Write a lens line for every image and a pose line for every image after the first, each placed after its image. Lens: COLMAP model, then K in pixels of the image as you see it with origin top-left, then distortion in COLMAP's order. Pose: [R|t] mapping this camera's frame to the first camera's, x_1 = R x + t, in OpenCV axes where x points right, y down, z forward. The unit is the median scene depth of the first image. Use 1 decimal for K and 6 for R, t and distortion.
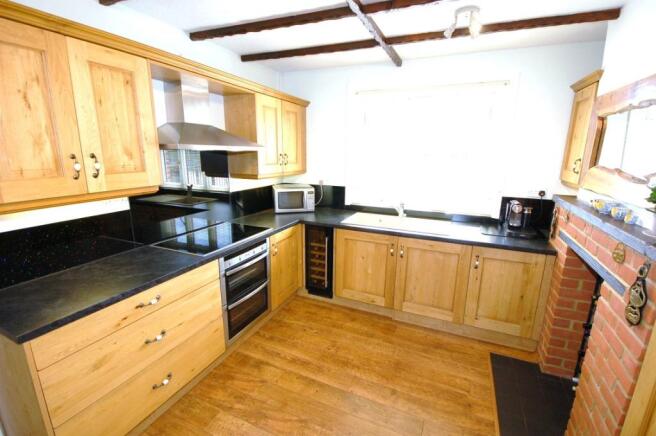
lens RADIAL K [[290.3, 0, 329.7], [0, 290.3, 218.1], [0, 0, 1]] dist [0.025510, -0.028931]
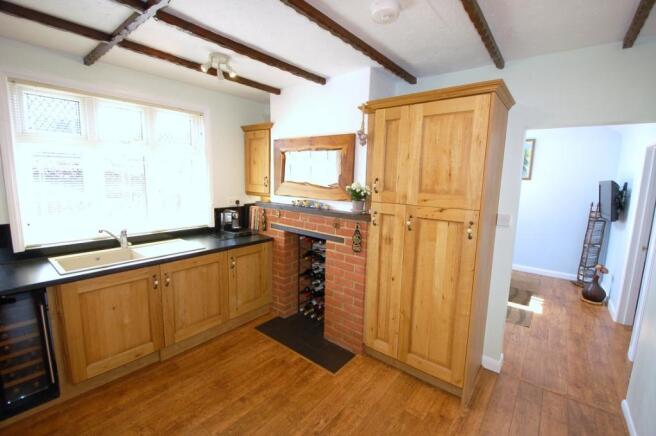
lens RADIAL K [[290.3, 0, 329.7], [0, 290.3, 218.1], [0, 0, 1]] dist [0.025510, -0.028931]
pose [[0.243732, -0.143701, 0.959137, -0.503227], [0.195842, 0.975881, 0.096444, -0.063167], [-0.949864, 0.164333, 0.265996, 0.261282]]
